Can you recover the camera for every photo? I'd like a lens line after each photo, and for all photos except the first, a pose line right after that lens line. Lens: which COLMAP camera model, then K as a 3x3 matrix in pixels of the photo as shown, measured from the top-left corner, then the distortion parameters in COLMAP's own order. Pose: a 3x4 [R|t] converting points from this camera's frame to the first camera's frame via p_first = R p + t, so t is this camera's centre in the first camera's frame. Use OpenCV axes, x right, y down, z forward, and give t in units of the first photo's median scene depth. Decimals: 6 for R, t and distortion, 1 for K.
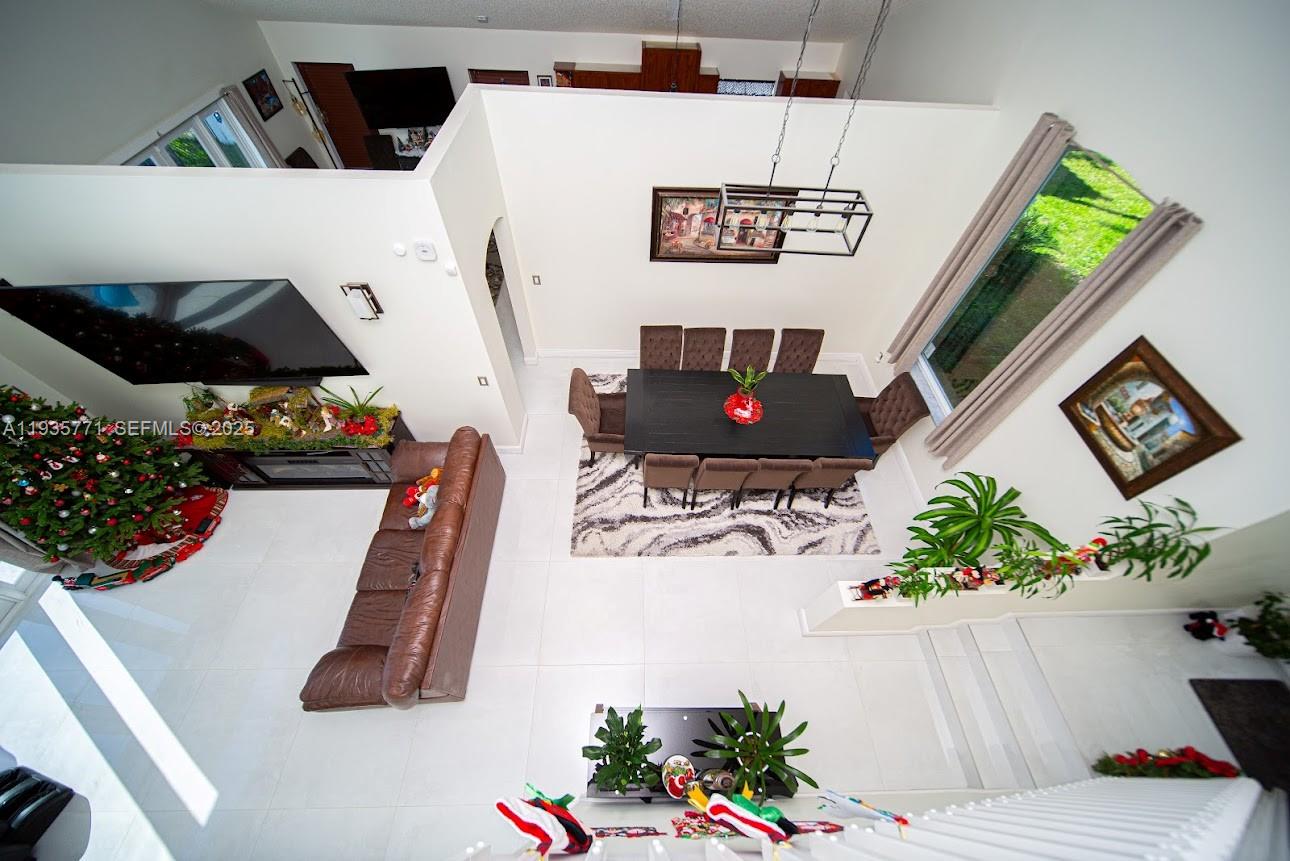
lens RADIAL K [[450.5, 0, 646.7], [0, 450.5, 430.4], [0, 0, 1]] dist [-0.001569, -0.000224]
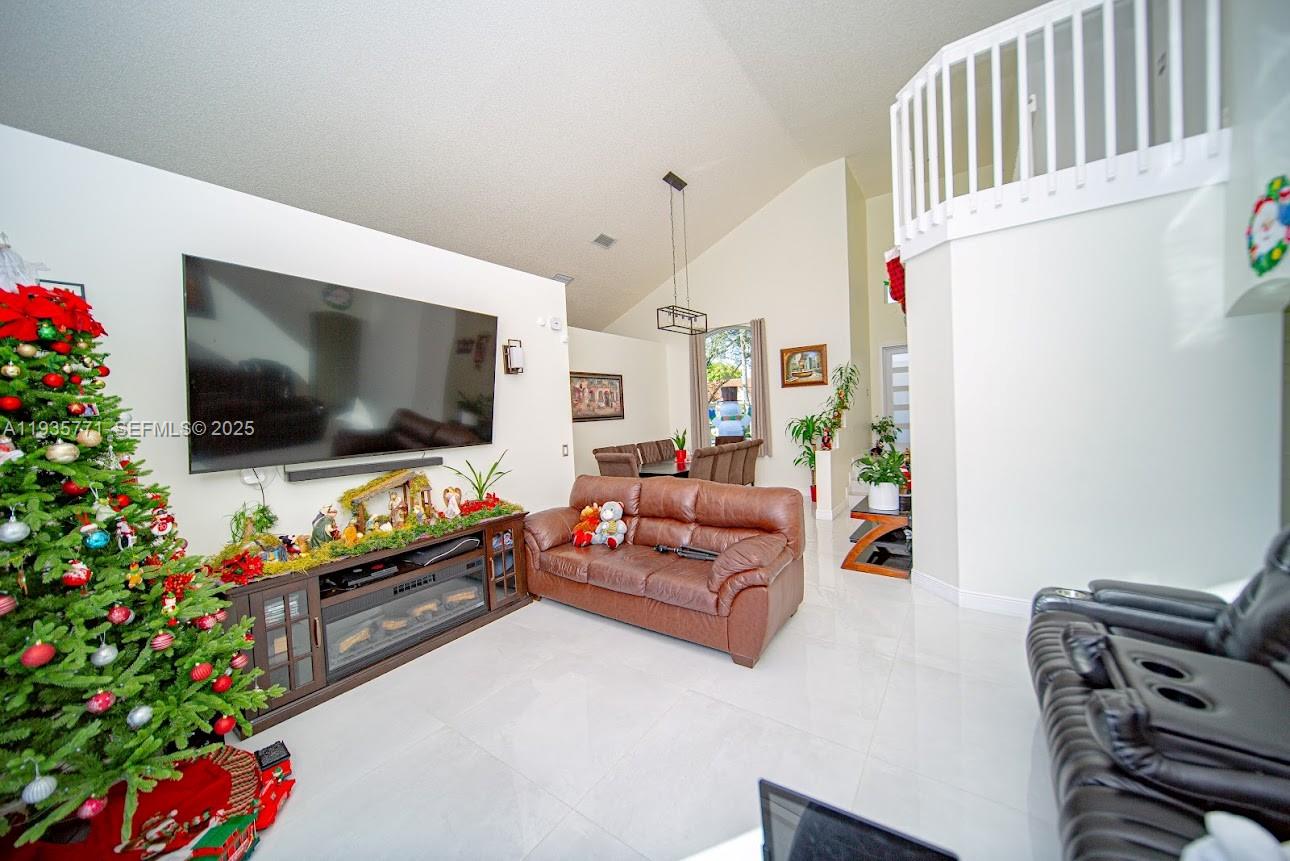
lens RADIAL K [[450.5, 0, 646.7], [0, 450.5, 430.4], [0, 0, 1]] dist [-0.001569, -0.000224]
pose [[0.608783, -0.097651, 0.787304, -1.545358], [0.677119, 0.581076, -0.451510, 0.725126], [-0.413393, 0.807970, 0.419870, 0.509105]]
